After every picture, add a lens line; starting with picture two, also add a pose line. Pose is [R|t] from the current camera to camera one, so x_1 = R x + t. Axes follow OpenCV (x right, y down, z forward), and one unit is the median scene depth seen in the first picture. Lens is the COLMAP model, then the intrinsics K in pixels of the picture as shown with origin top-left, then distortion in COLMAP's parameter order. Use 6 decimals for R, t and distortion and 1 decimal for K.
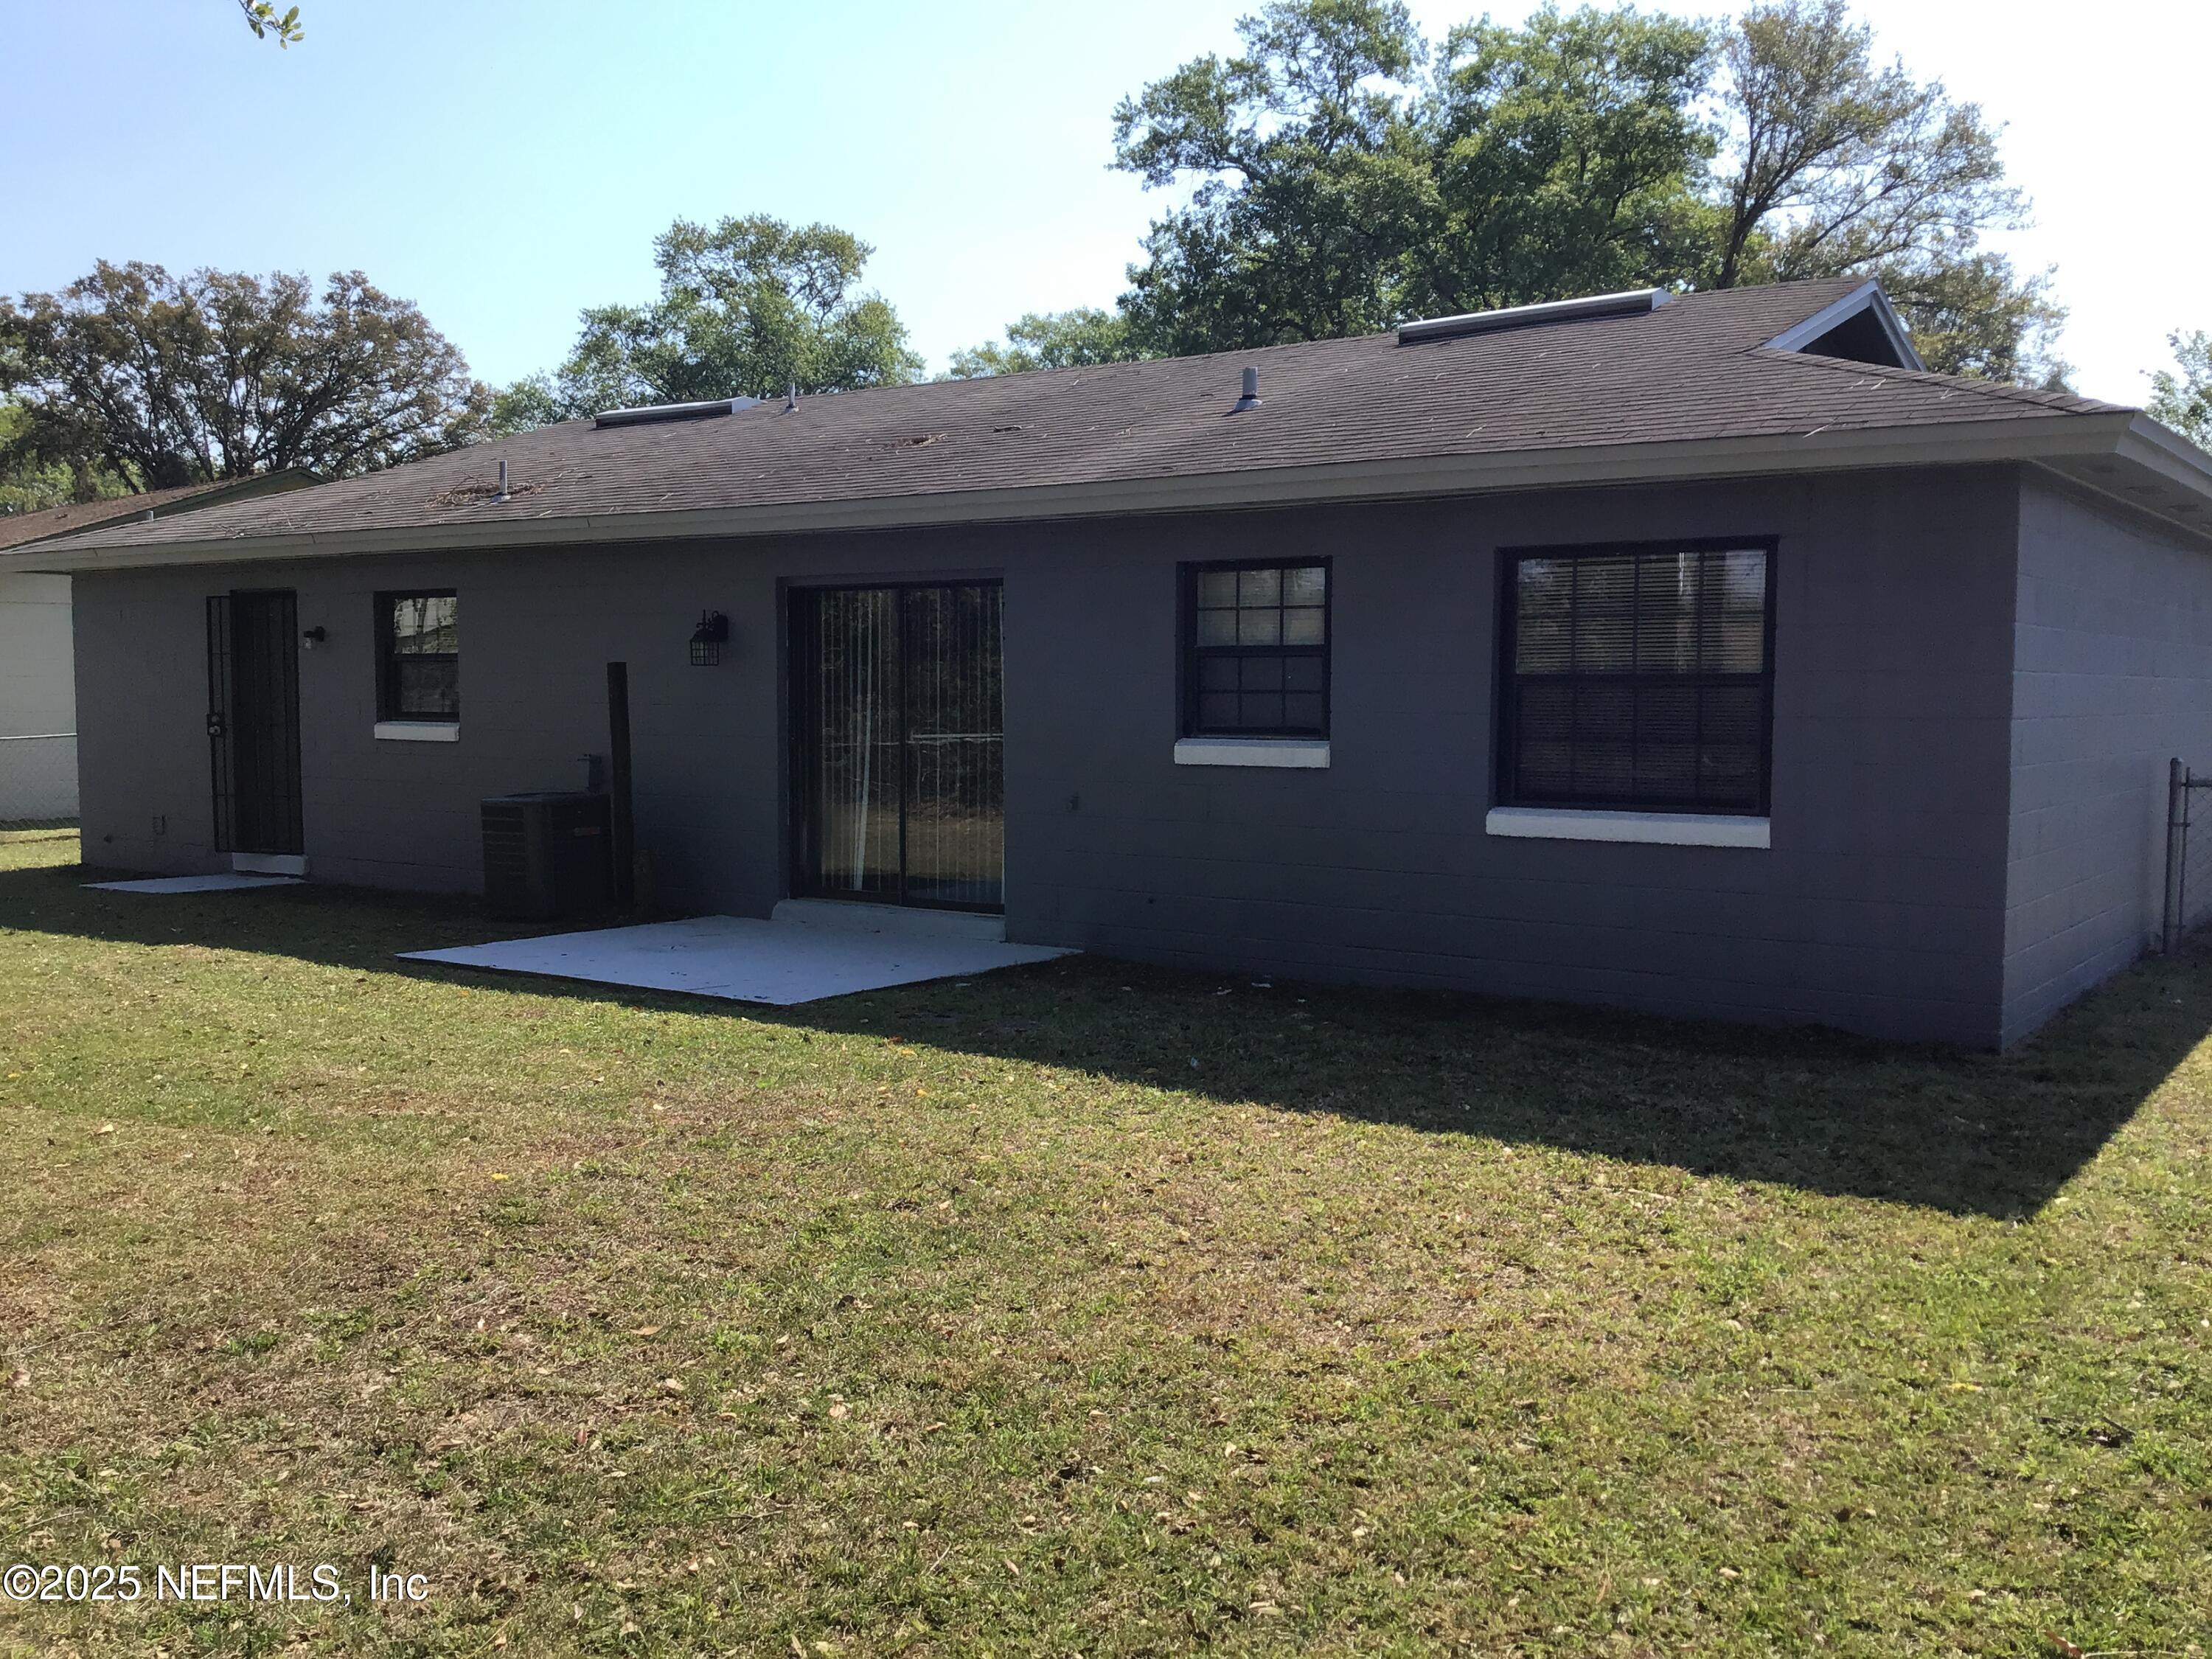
lens RADIAL K [[2026.9, 0, 1106.0], [0, 2026.9, 829.5], [0, 0, 1]] dist [0.002093, 0.000094]
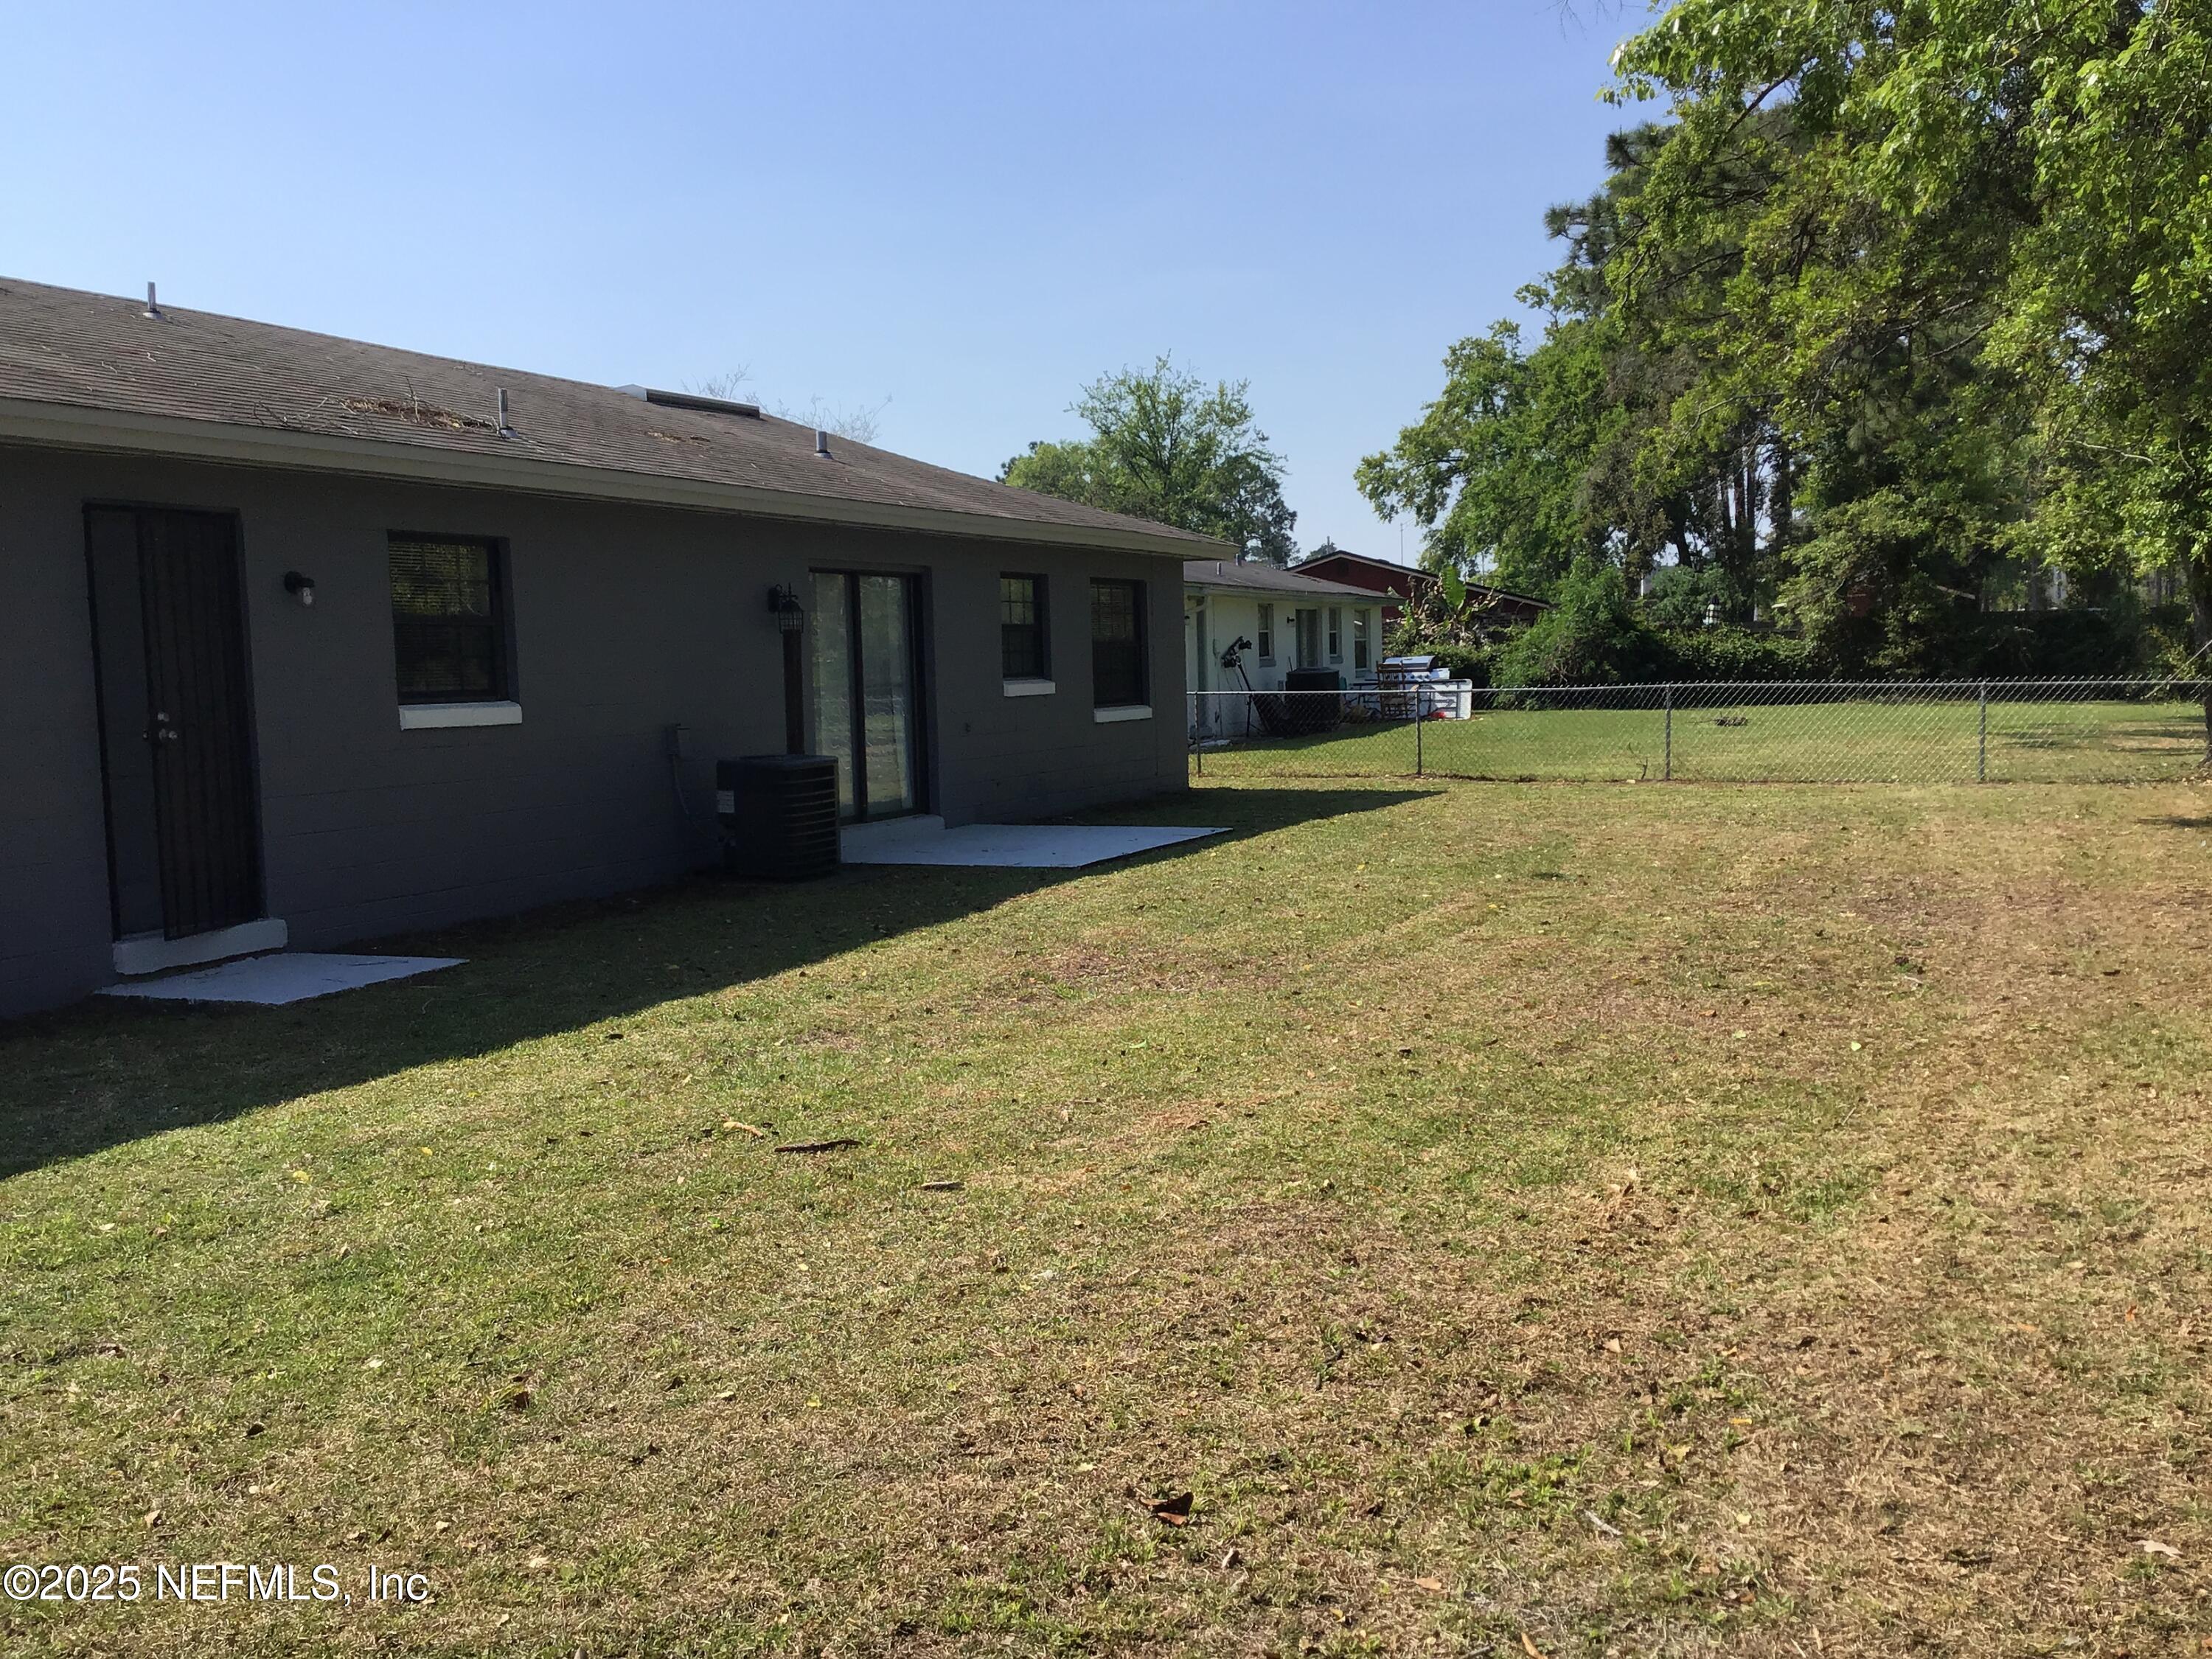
lens RADIAL K [[2026.9, 0, 1106.0], [0, 2026.9, 829.5], [0, 0, 1]] dist [0.002093, 0.000094]
pose [[-0.195080, -0.089426, 0.976702, -1.121805], [0.081063, 0.990957, 0.106922, -0.067403], [-0.977432, 0.100033, -0.186066, 0.904696]]
